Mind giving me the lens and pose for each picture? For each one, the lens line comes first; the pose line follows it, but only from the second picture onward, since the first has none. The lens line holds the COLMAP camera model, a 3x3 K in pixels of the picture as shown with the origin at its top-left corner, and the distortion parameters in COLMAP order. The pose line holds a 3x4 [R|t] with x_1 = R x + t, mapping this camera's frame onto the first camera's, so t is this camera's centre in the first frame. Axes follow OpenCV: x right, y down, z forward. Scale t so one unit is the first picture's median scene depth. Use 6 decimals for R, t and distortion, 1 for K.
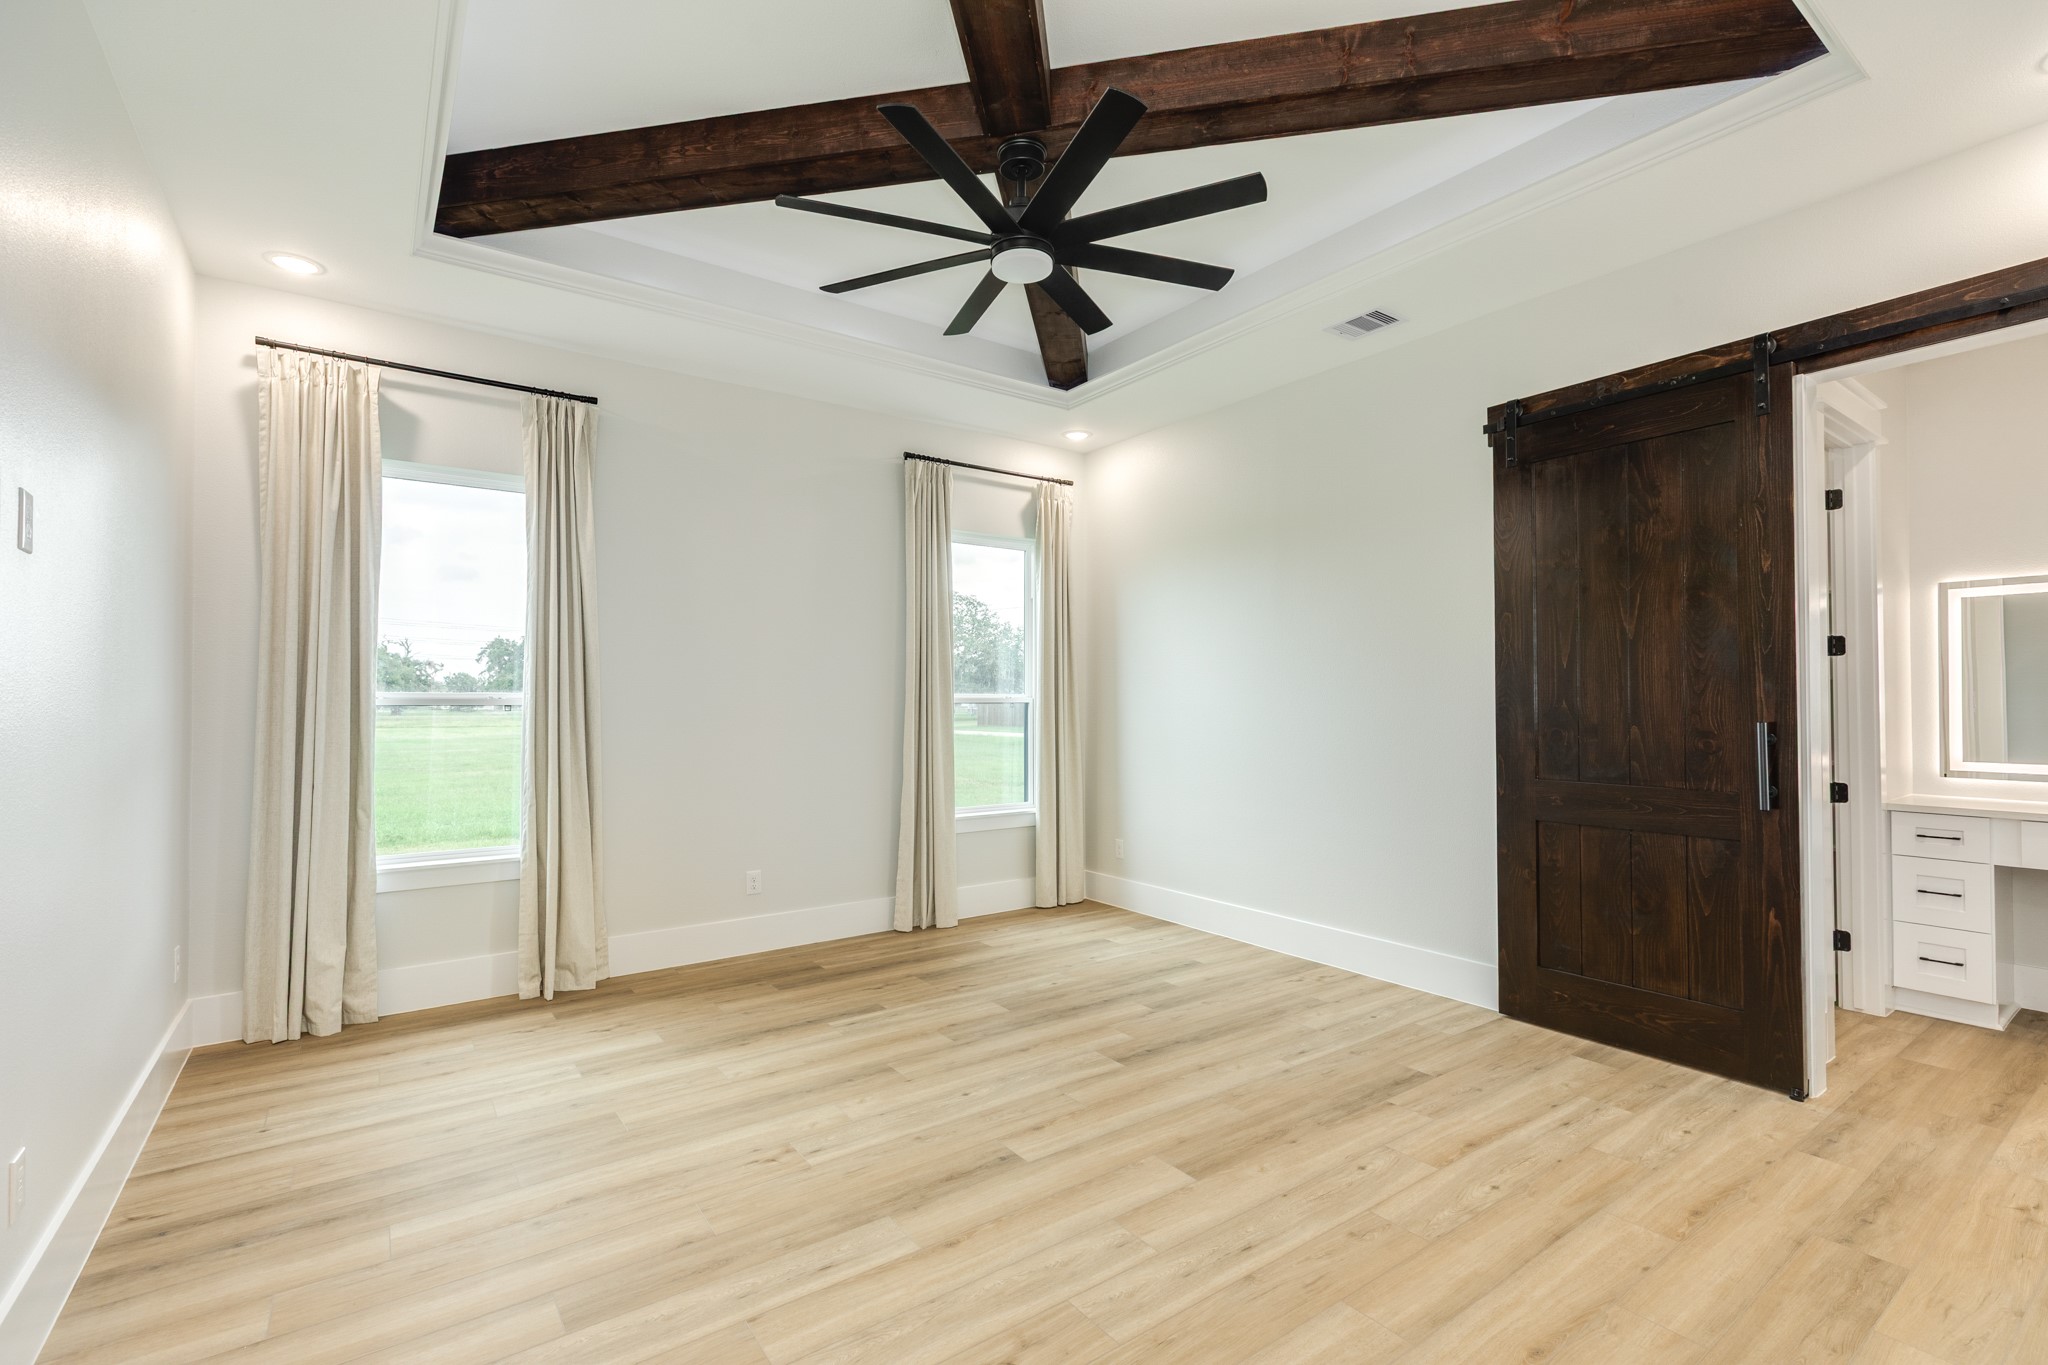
lens RADIAL K [[920.9, 0, 1024.0], [0, 920.9, 682.5], [0, 0, 1]] dist [0.006175, -0.000215]
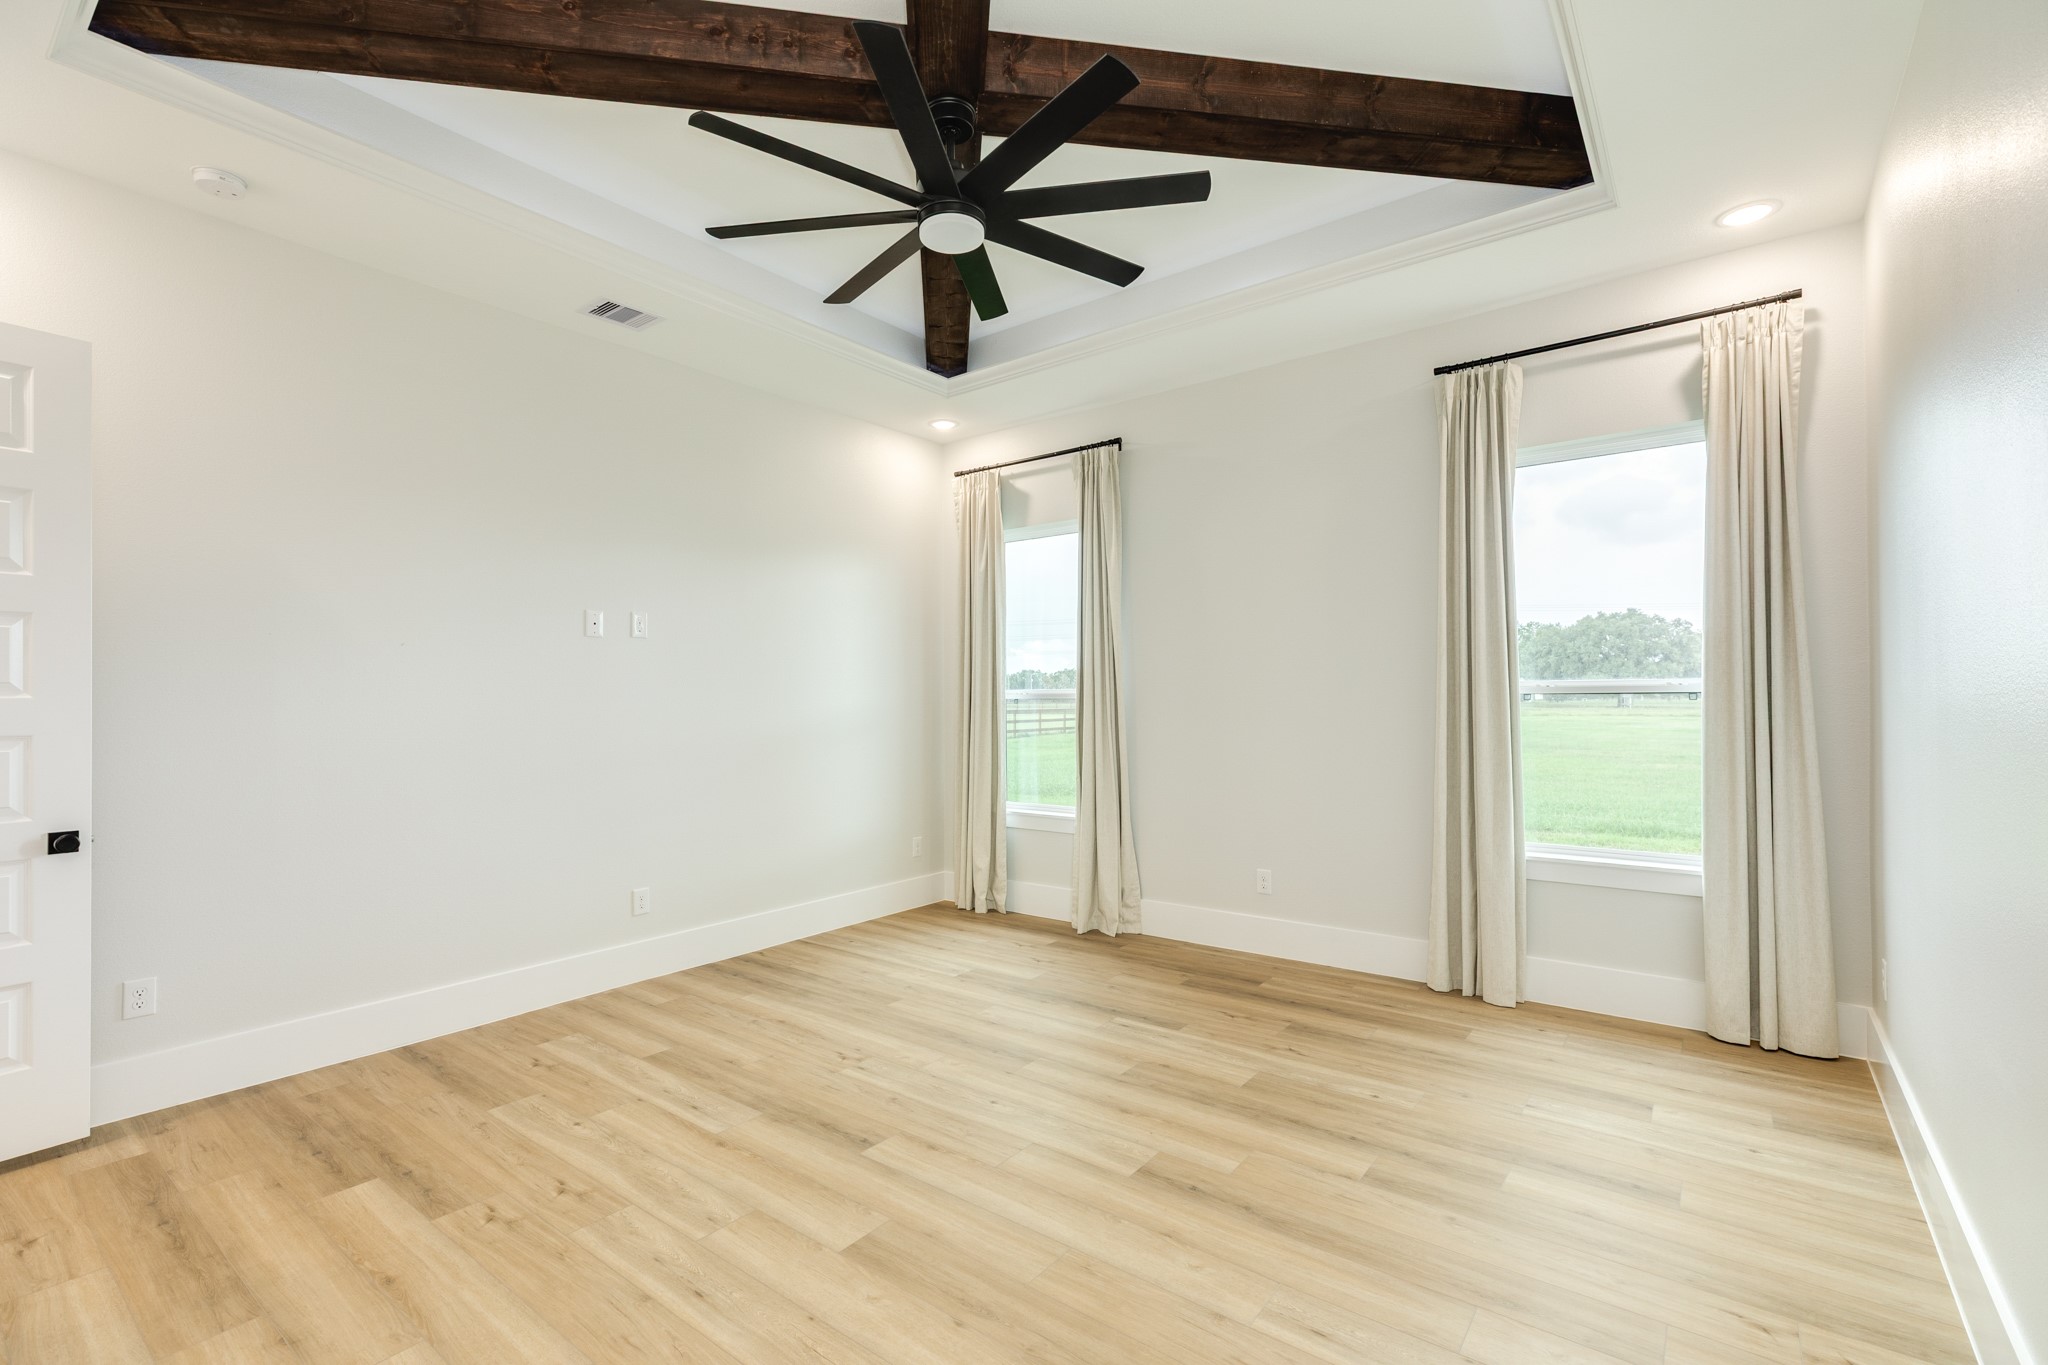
lens RADIAL K [[920.9, 0, 1024.0], [0, 920.9, 682.5], [0, 0, 1]] dist [0.006175, -0.000215]
pose [[0.278487, -0.015672, -0.960312, 0.706282], [0.028782, 0.999554, -0.007966, 0.010772], [0.960009, -0.025421, 0.278813, 0.615333]]
